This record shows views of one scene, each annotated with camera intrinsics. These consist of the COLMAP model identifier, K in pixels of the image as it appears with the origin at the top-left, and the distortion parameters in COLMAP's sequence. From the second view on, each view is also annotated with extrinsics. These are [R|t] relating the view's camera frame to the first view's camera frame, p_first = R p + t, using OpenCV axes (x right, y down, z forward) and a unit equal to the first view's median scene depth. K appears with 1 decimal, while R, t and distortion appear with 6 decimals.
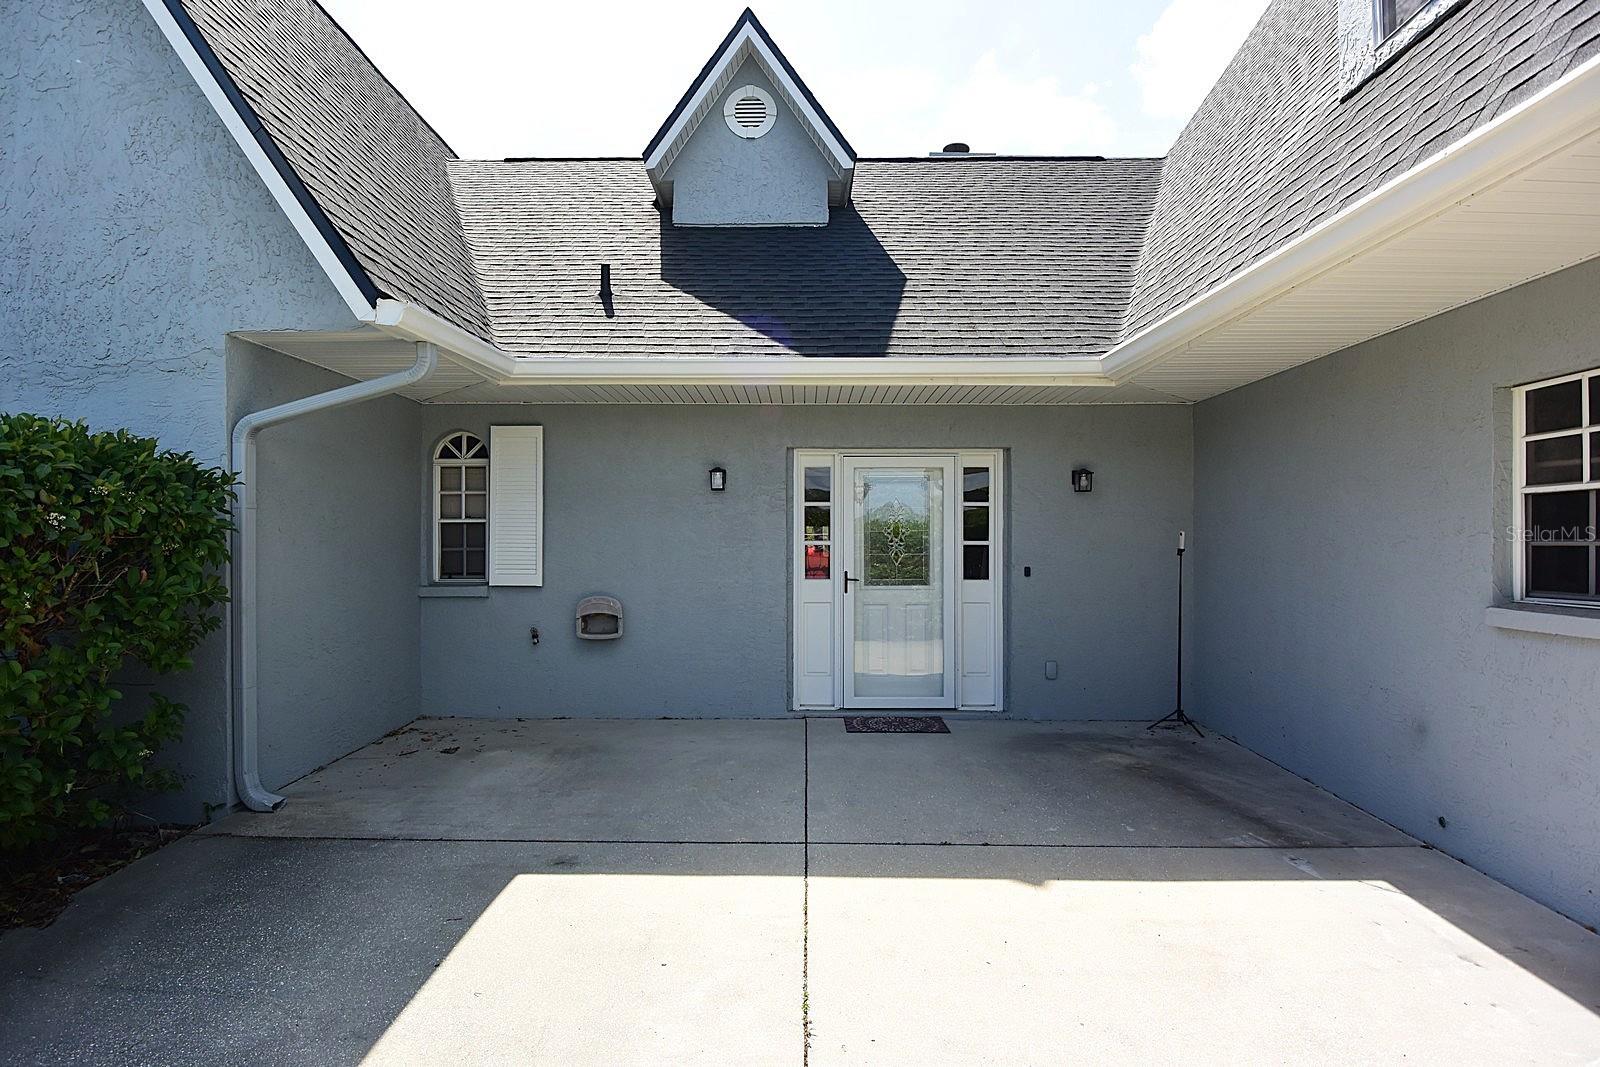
lens RADIAL K [[834.6, 0, 800.5], [0, 834.6, 539.6], [0, 0, 1]] dist [-0.002228, -0.026787]
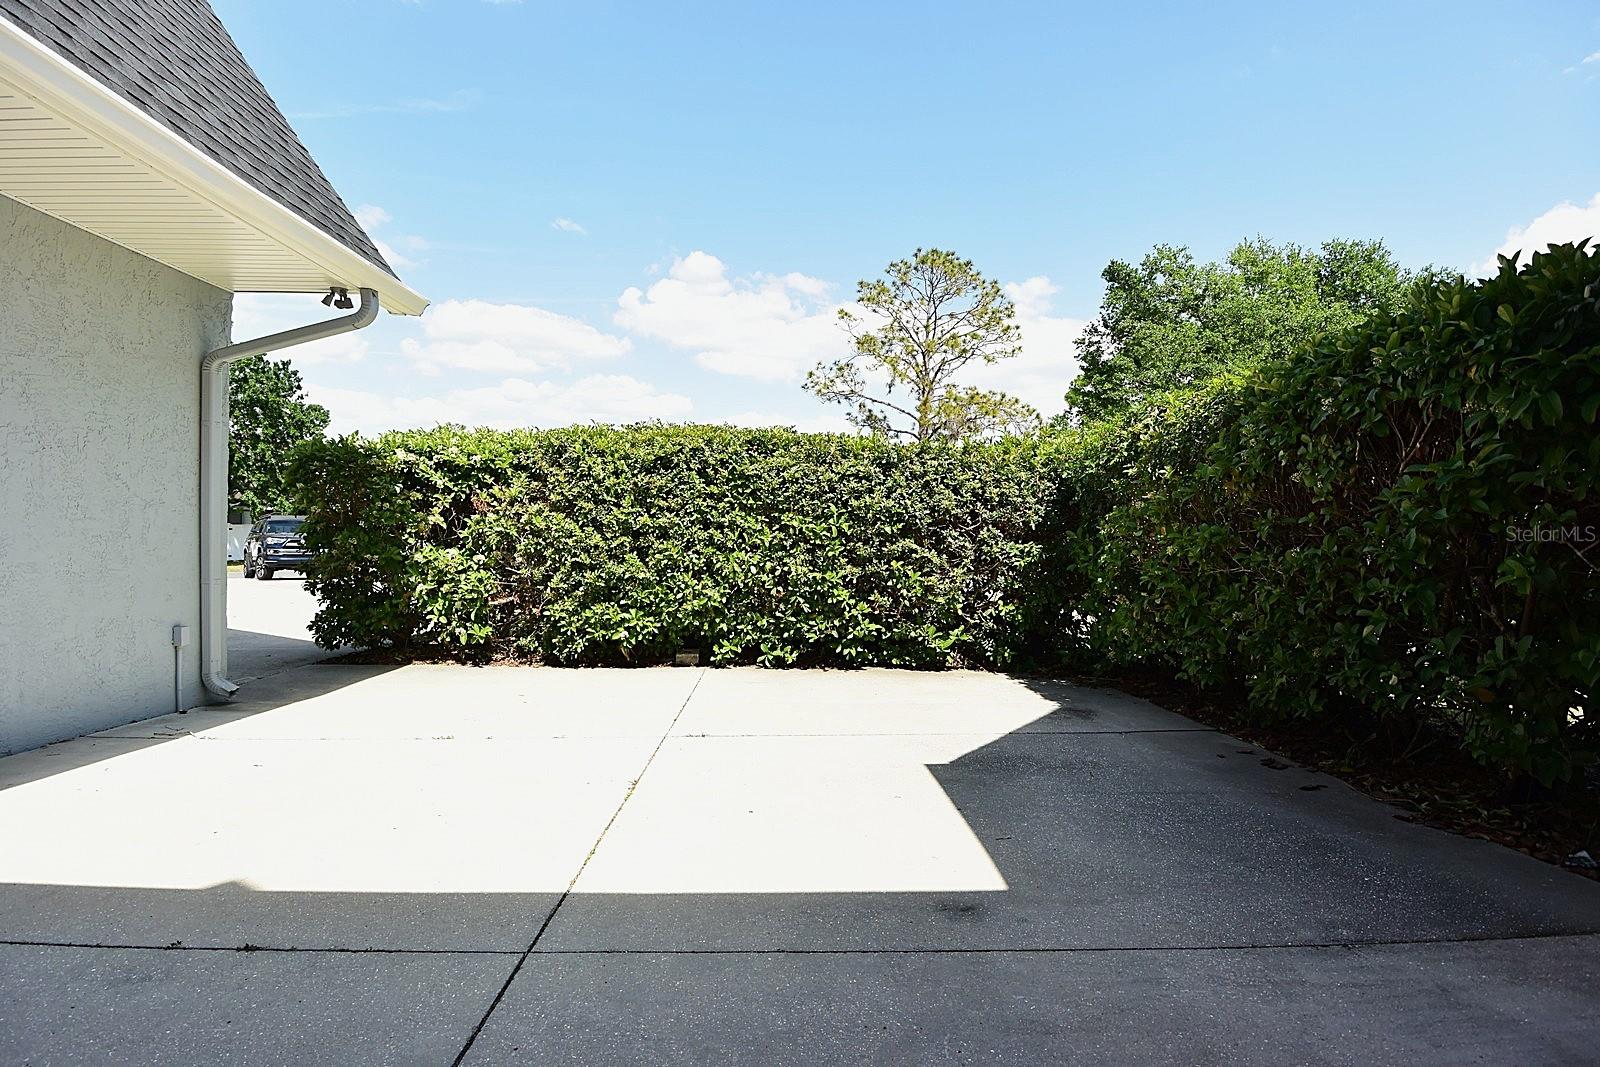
lens RADIAL K [[834.6, 0, 800.5], [0, 834.6, 539.6], [0, 0, 1]] dist [-0.002228, -0.026787]
pose [[-0.999359, -0.010680, -0.034164, -0.146526], [-0.010859, 0.999928, 0.005049, 0.120978], [0.034107, 0.005417, -0.999403, 1.610753]]
